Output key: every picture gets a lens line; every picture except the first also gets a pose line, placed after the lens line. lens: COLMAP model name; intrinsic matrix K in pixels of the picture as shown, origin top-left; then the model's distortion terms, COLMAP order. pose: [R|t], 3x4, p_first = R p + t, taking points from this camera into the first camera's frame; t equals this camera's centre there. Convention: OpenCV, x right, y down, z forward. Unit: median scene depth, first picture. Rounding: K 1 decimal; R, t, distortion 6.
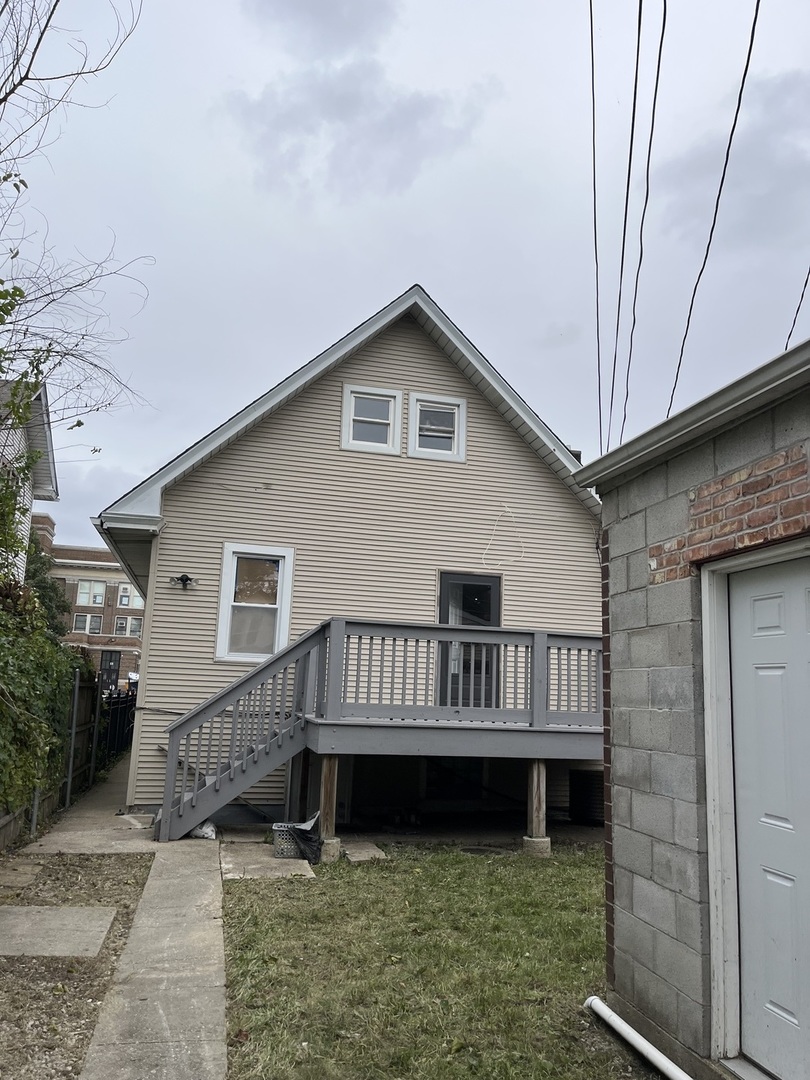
lens RADIAL K [[824.9, 0, 409.3], [0, 824.9, 538.8], [0, 0, 1]] dist [0.061799, -0.059161]
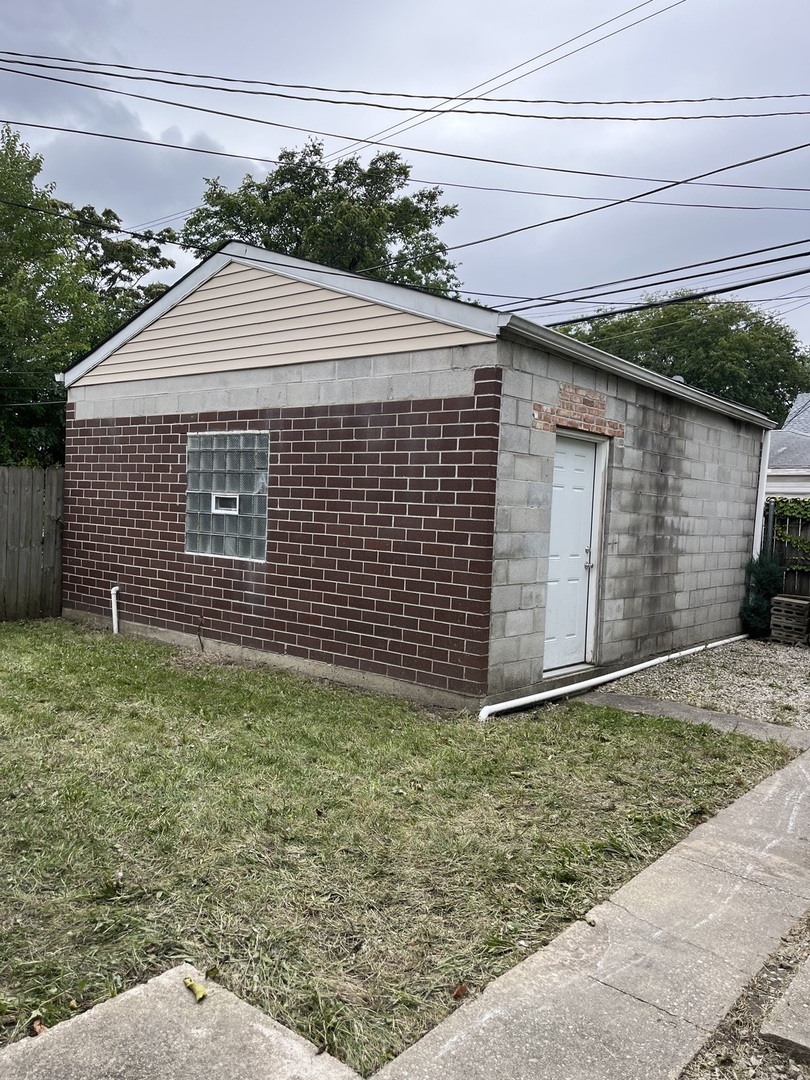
lens RADIAL K [[824.9, 0, 406.4], [0, 824.9, 546.7], [0, 0, 1]] dist [0.061799, -0.059161]
pose [[-0.613841, -0.100675, 0.782984, -0.785887], [-0.211029, 0.976667, -0.039863, 0.381651], [-0.760701, -0.189702, -0.620764, 2.091180]]
